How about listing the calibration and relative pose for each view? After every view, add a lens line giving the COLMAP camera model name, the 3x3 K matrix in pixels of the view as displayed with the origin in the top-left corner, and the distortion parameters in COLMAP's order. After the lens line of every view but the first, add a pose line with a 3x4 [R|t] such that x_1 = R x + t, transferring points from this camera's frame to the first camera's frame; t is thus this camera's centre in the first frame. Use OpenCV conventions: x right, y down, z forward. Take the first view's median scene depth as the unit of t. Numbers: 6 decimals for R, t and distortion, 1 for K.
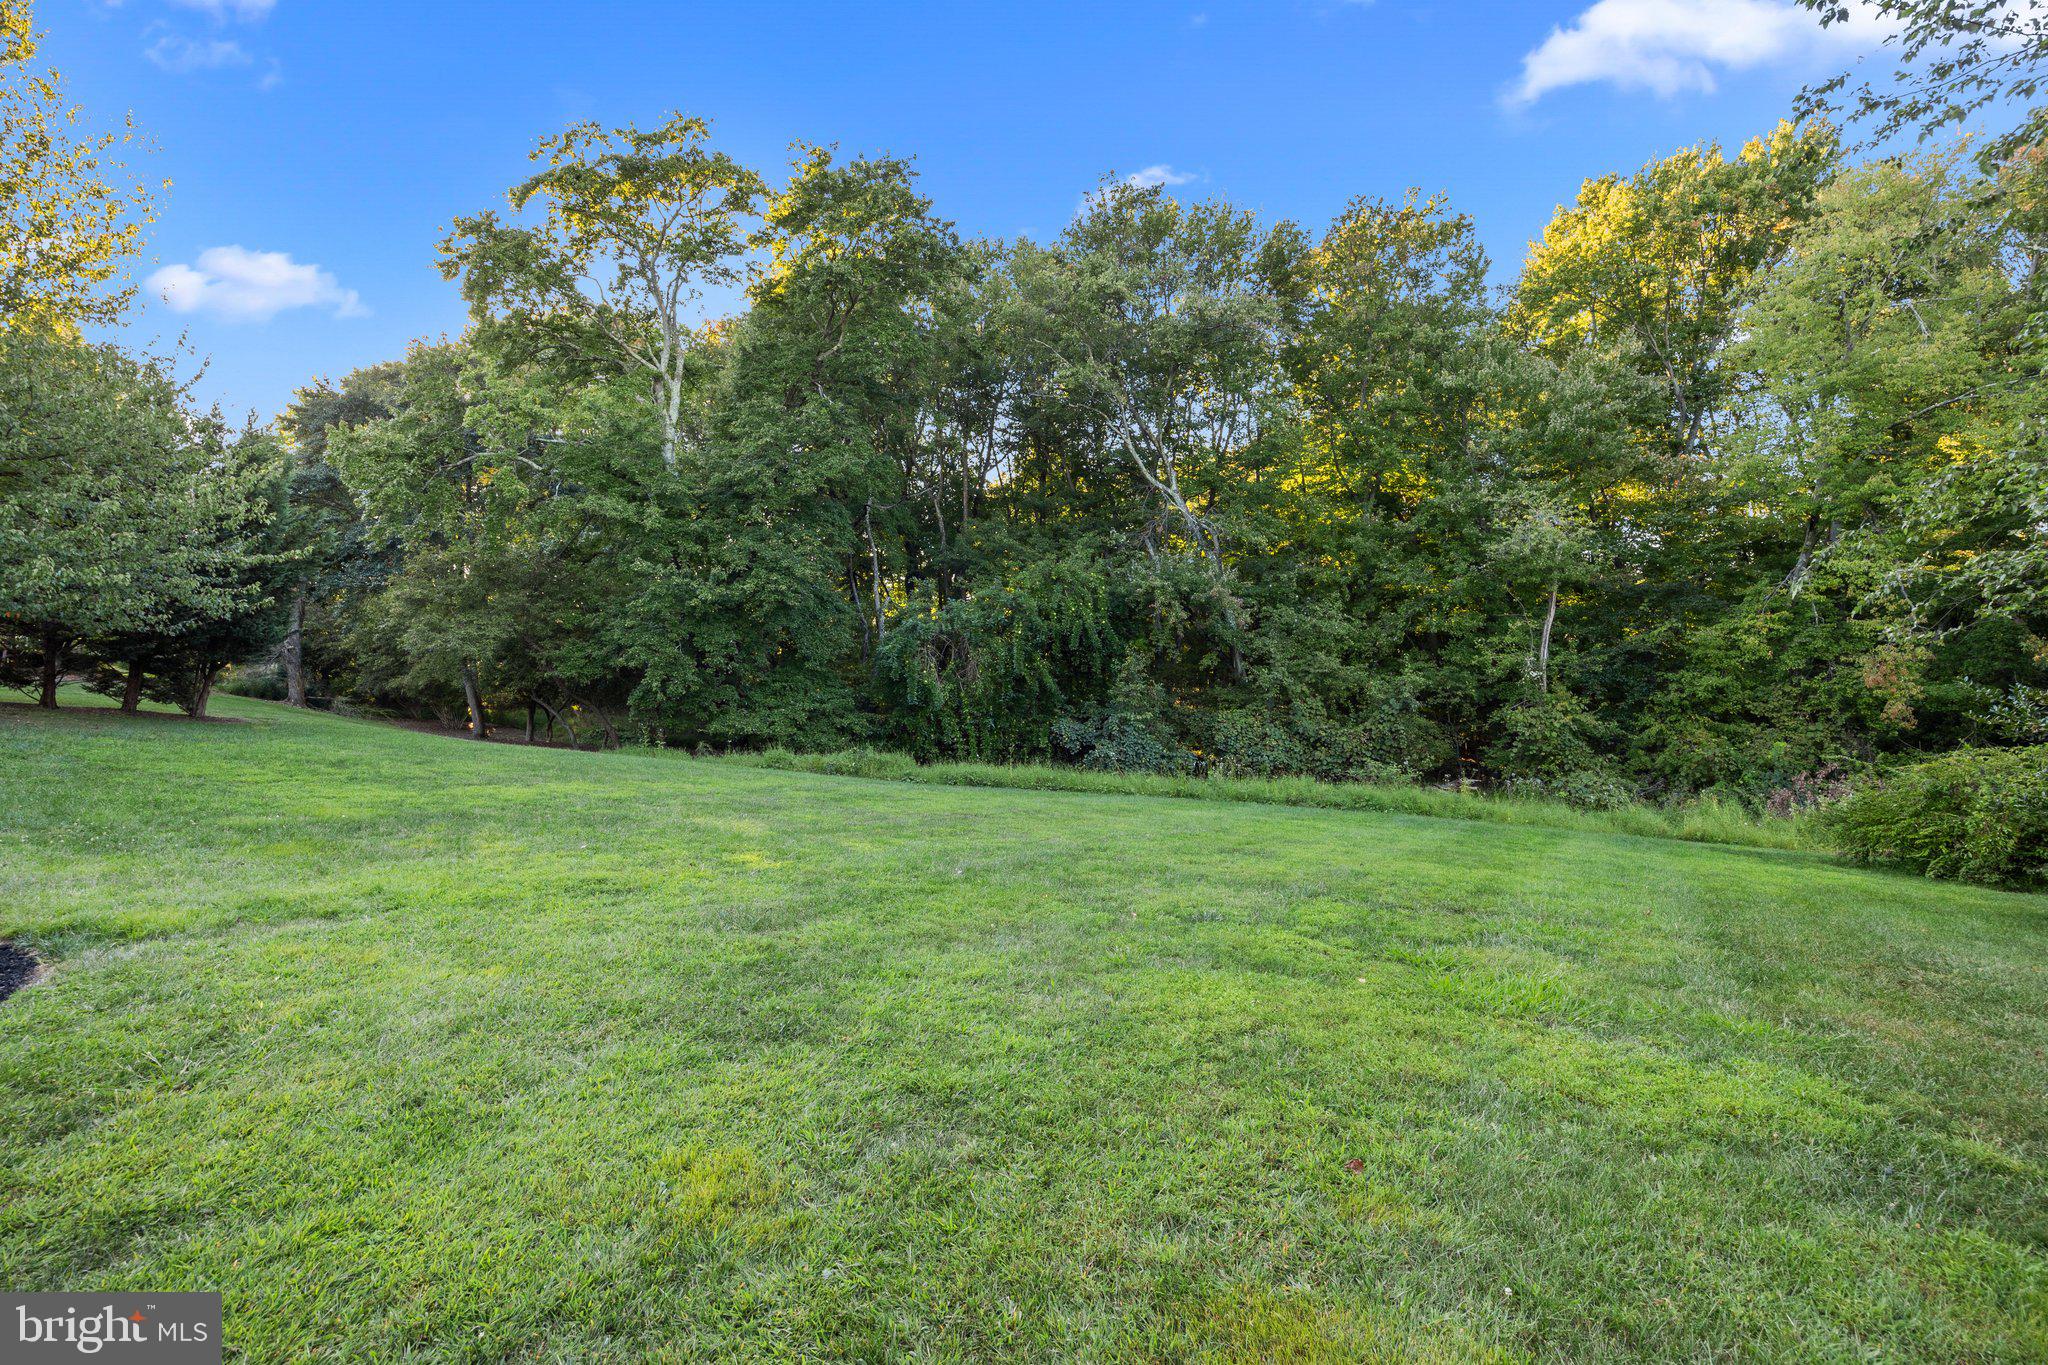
lens RADIAL K [[916.4, 0, 1029.8], [0, 916.4, 677.3], [0, 0, 1]] dist [-0.001647, -0.000236]
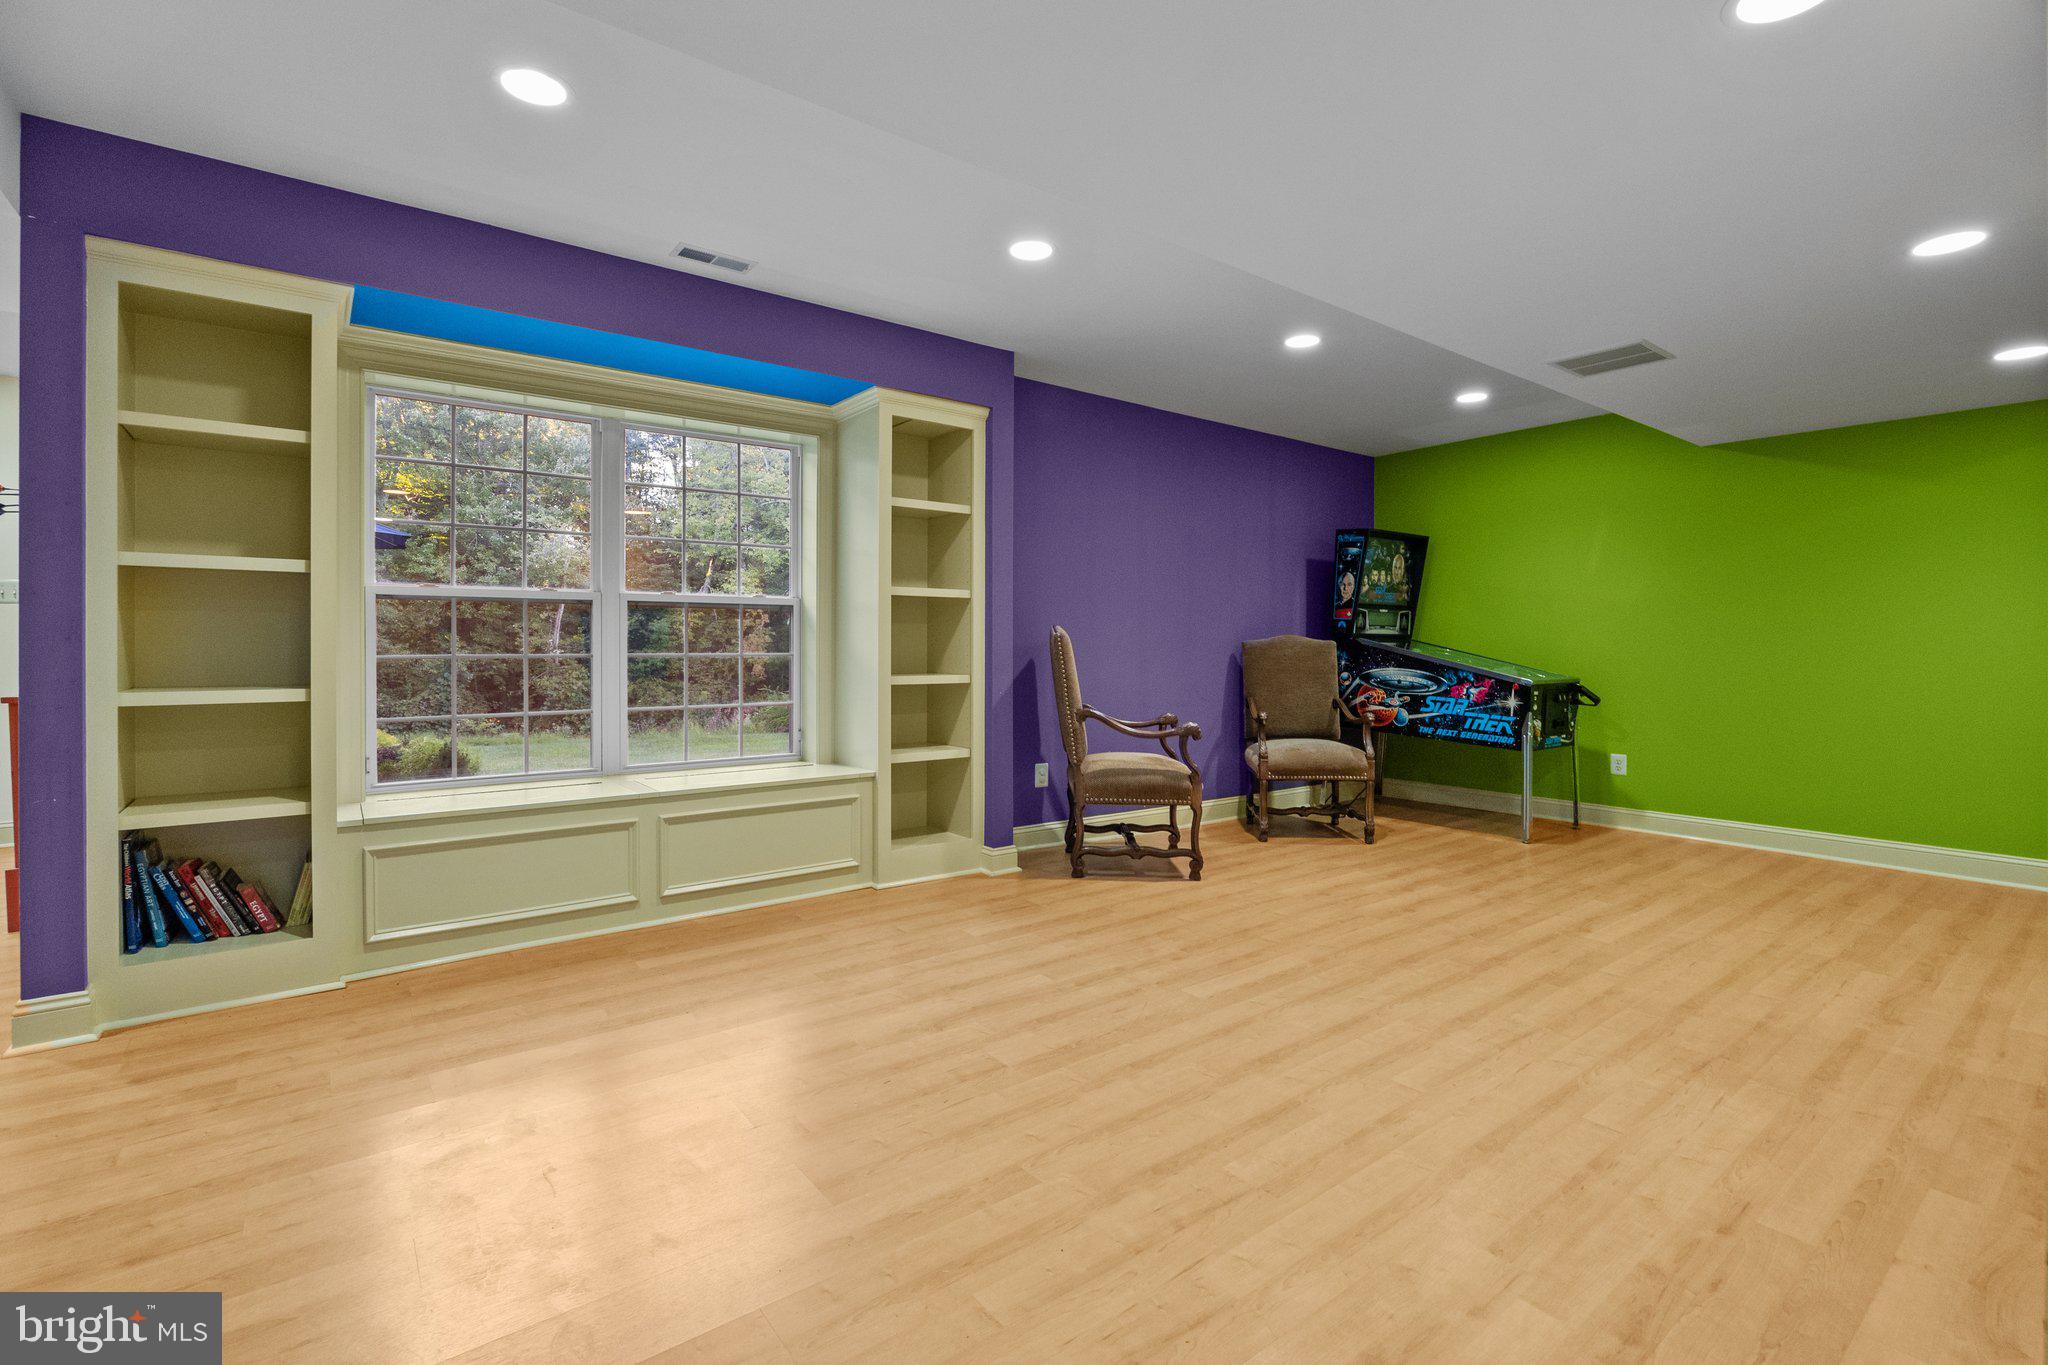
lens RADIAL K [[916.4, 0, 1032.4], [0, 916.4, 646.3], [0, 0, 1]] dist [-0.001647, -0.000236]
pose [[0.434262, -0.001784, 0.900785, -0.363663], [0.009773, 0.999949, -0.002731, -0.000580], [-0.900733, 0.009990, 0.434257, -0.229501]]
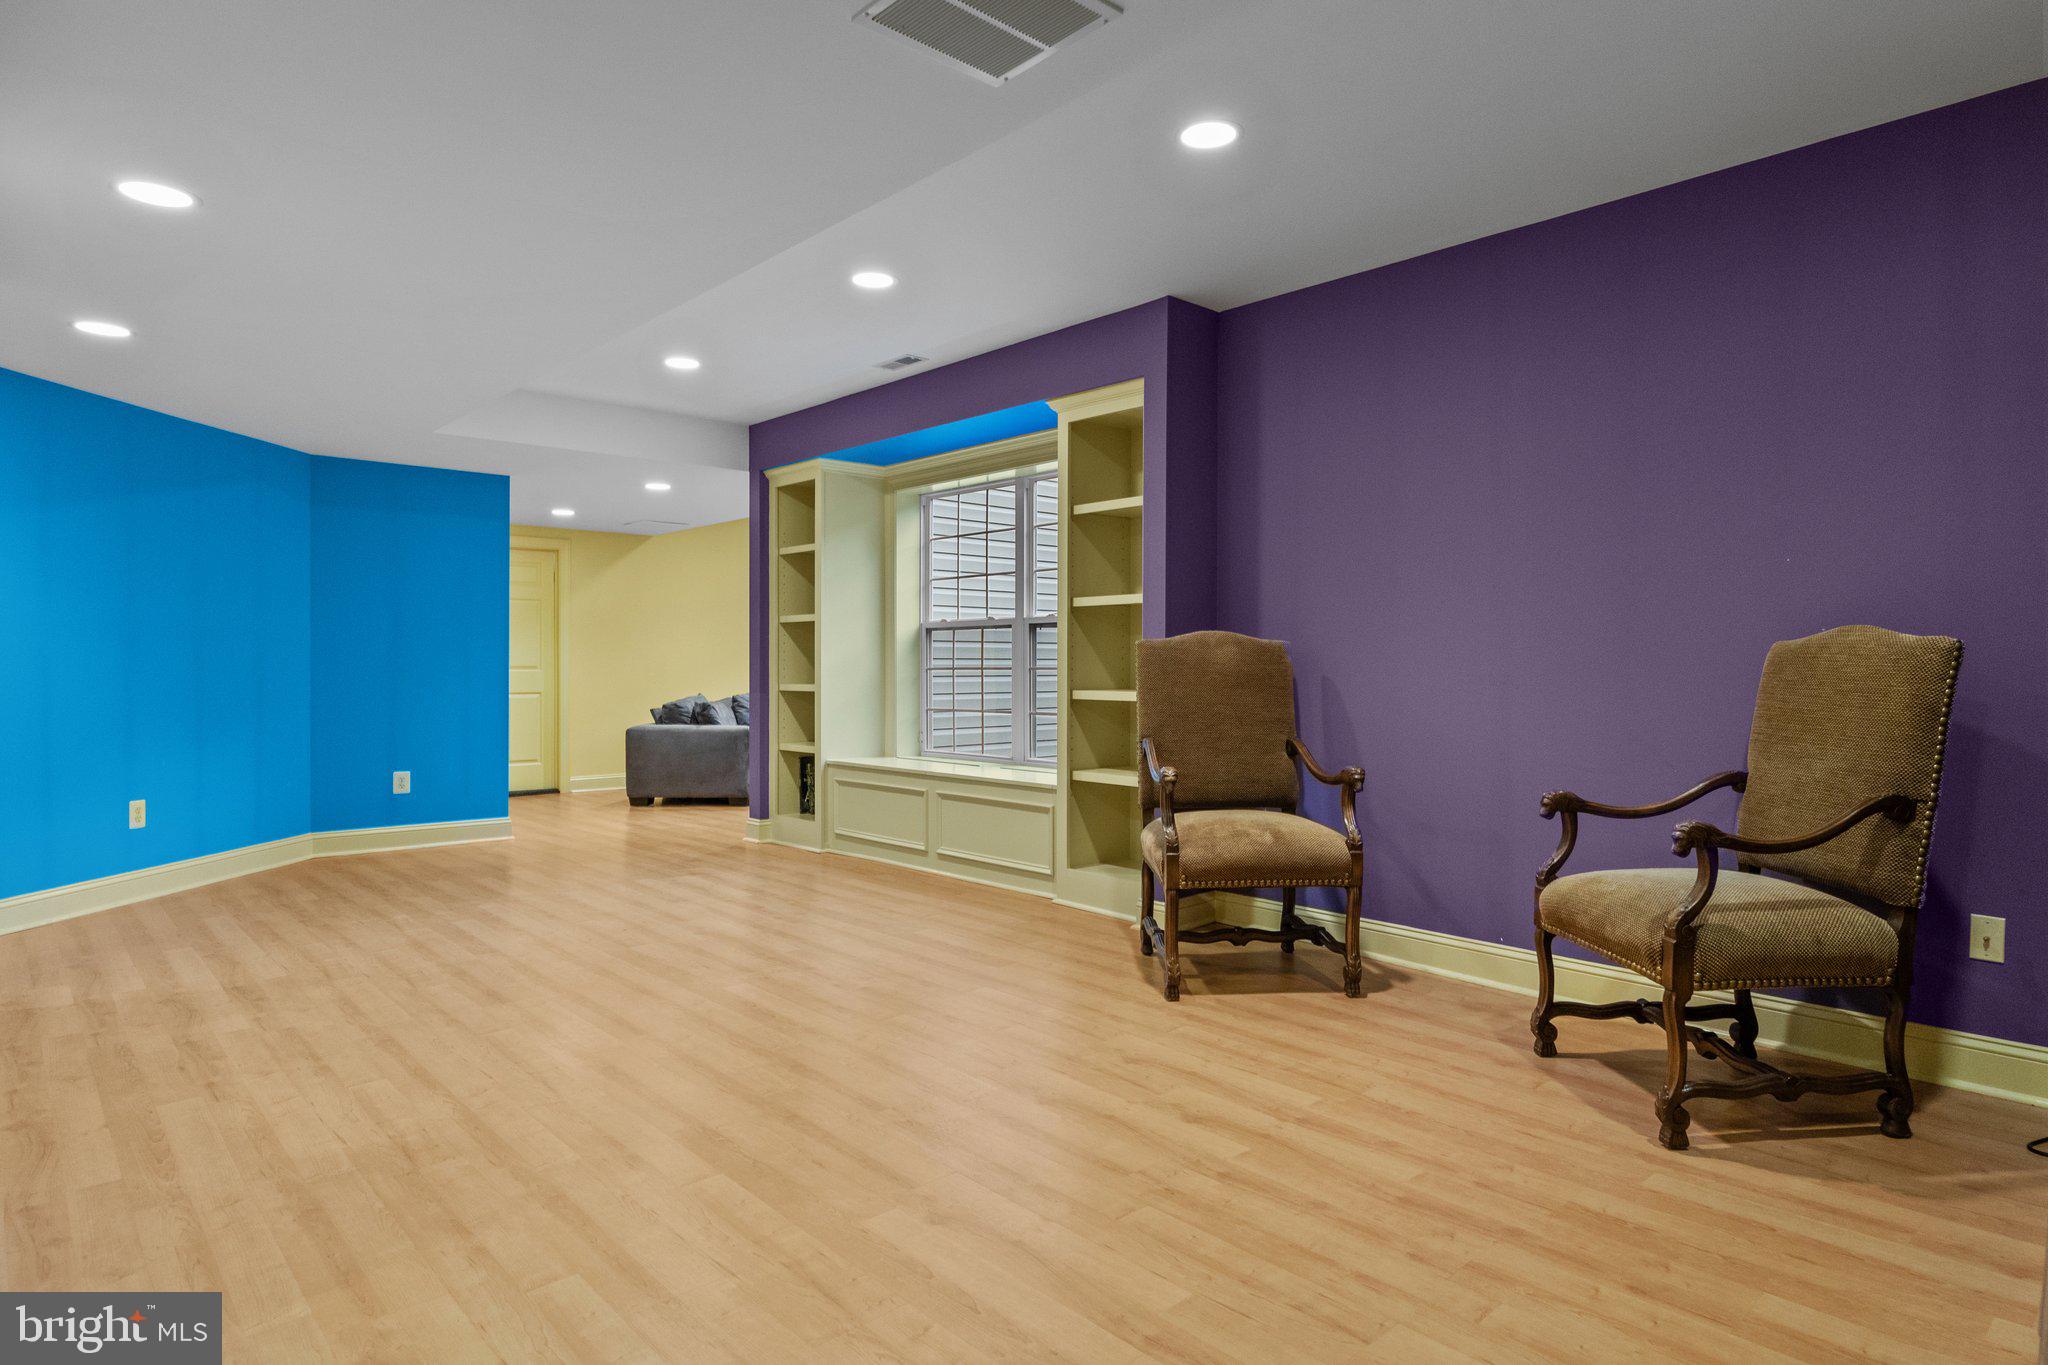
lens RADIAL K [[1115.8, 0, 1019.6], [0, 1115.8, 682.4], [0, 0, 1]] dist [-0.002622, -0.001956]
pose [[0.935640, 0.004531, -0.352927, 1.805305], [-0.004440, 0.999990, 0.001067, 0.031826], [0.352928, 0.000569, 0.935650, -1.235382]]
